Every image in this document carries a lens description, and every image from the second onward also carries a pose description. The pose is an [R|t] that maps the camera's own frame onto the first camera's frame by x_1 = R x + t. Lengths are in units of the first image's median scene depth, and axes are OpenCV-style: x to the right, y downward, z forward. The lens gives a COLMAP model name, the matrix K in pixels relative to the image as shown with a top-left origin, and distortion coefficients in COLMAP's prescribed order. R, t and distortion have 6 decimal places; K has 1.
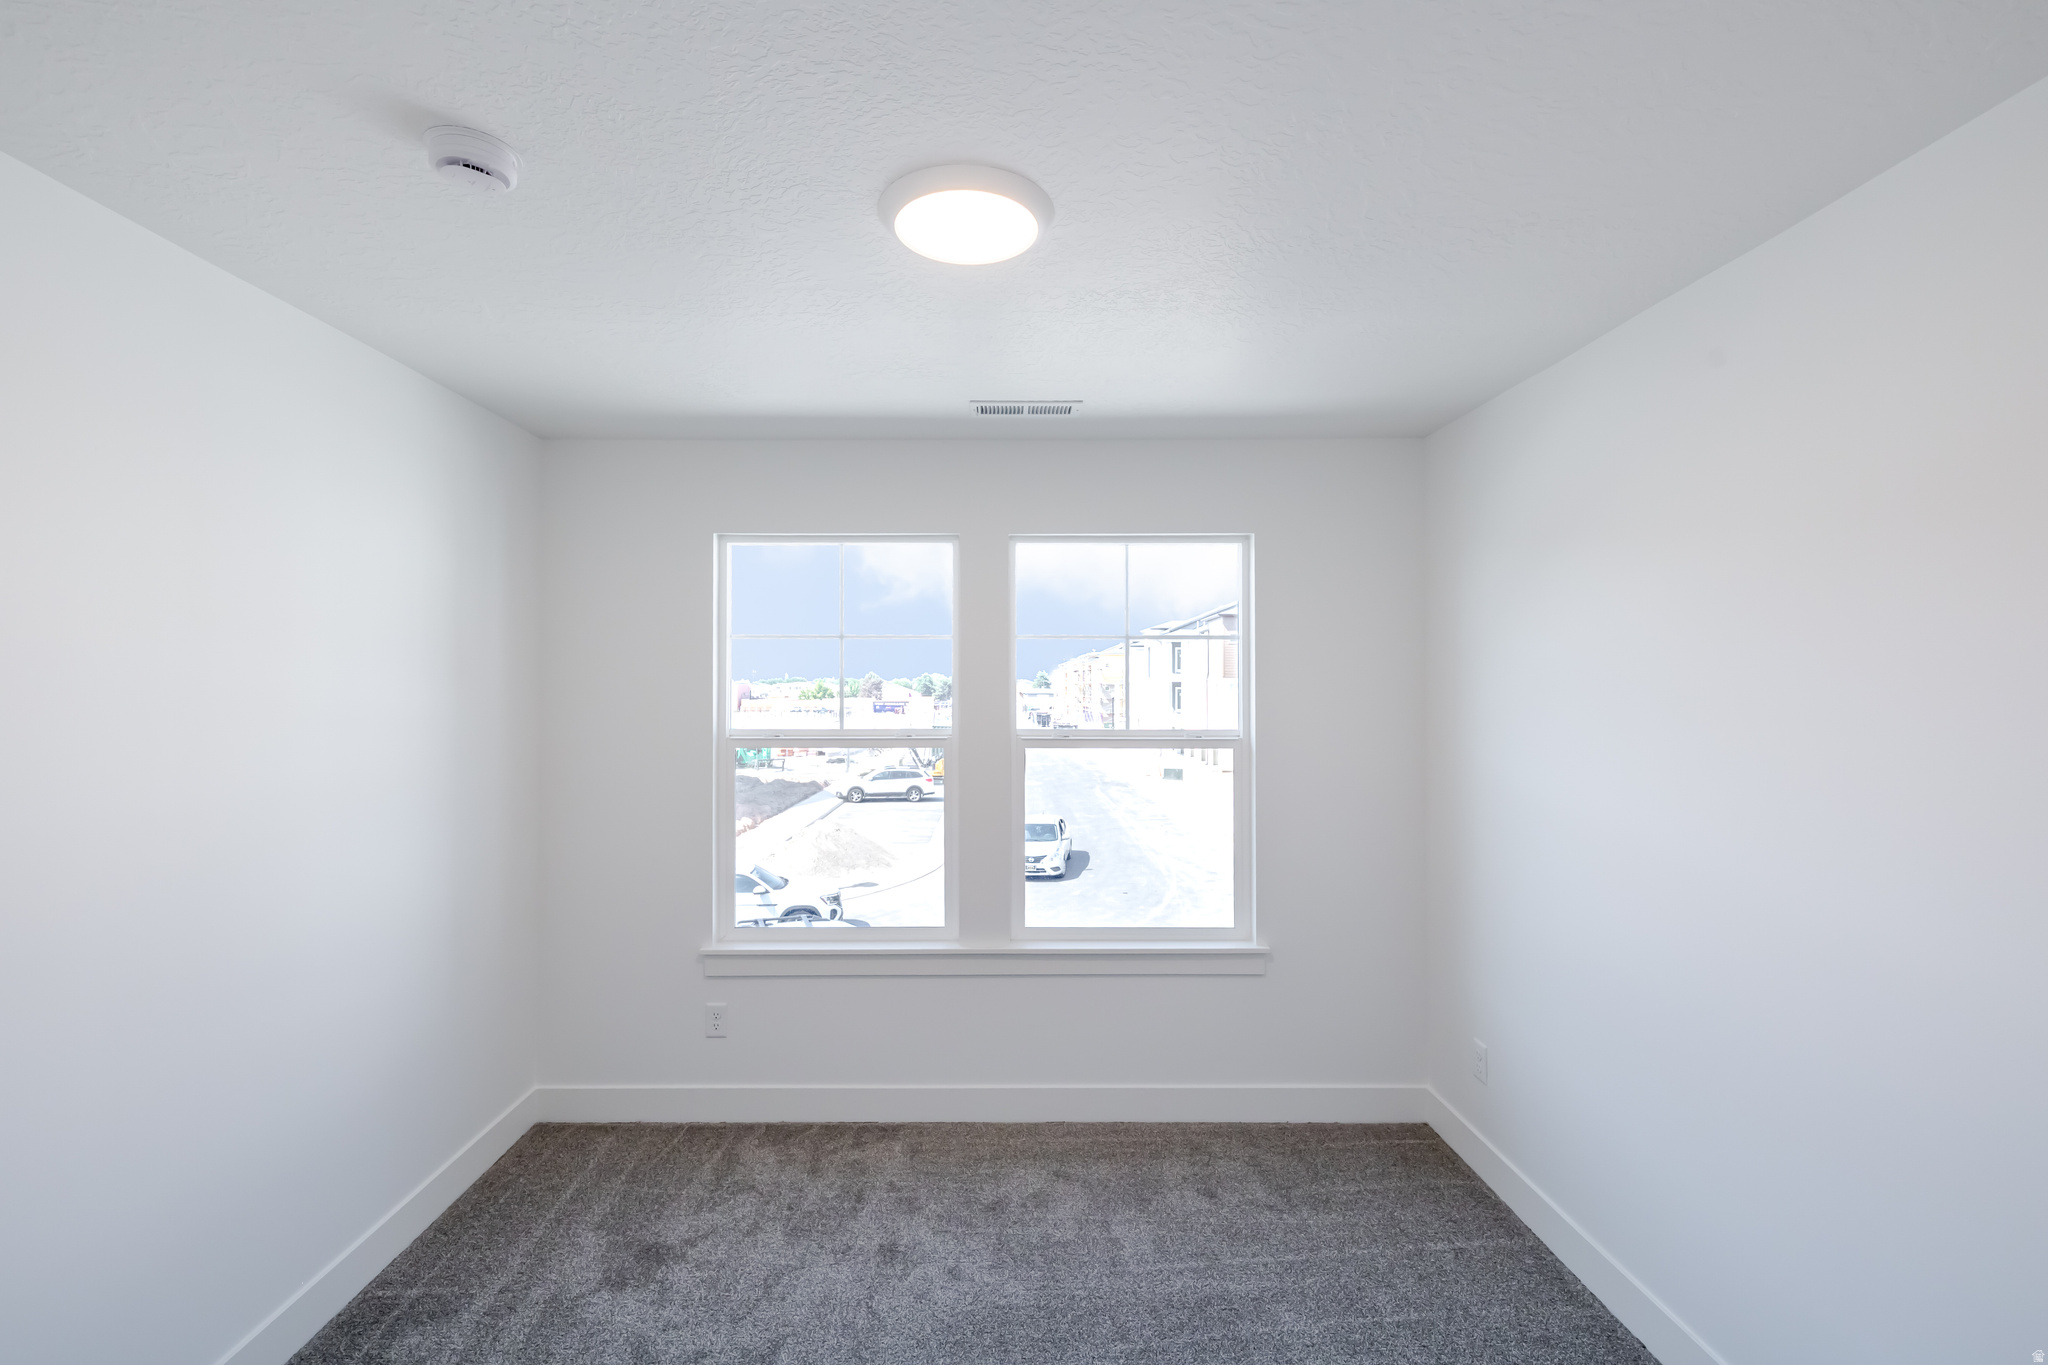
lens RADIAL K [[902.1, 0, 1019.7], [0, 902.1, 617.5], [0, 0, 1]] dist [-0.038076, -0.000044]
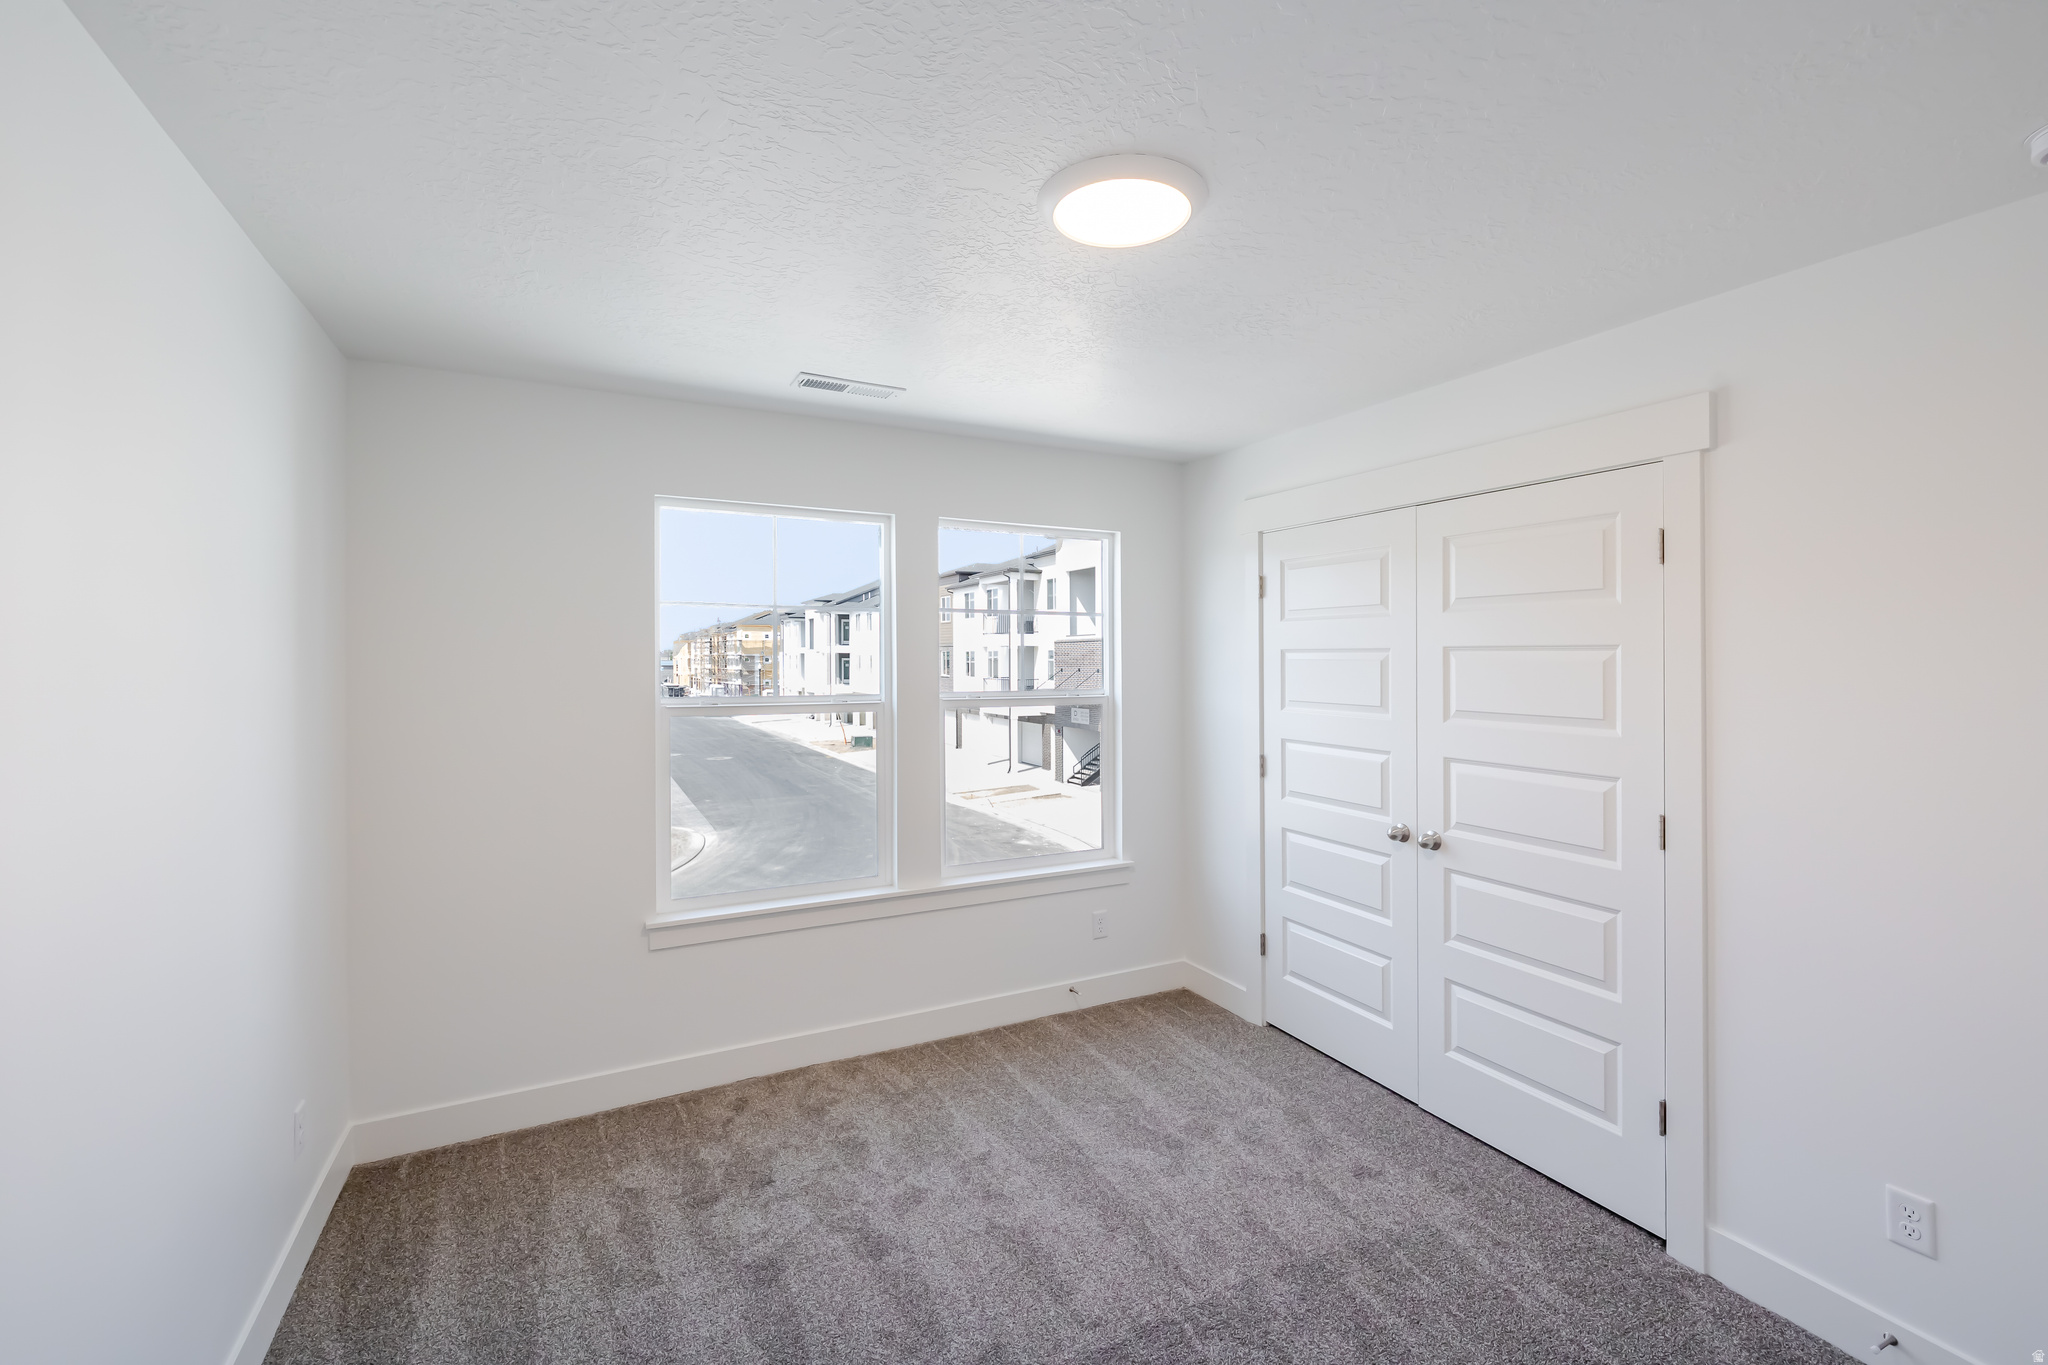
lens RADIAL K [[879.6, 0, 1024.2], [0, 879.6, 673.1], [0, 0, 1]] dist [0.002301, 0.000057]
pose [[0.888410, -0.004300, 0.459031, -0.357860], [-0.038548, 0.995725, 0.083933, 0.001458], [-0.457430, -0.092262, 0.884447, -0.011856]]
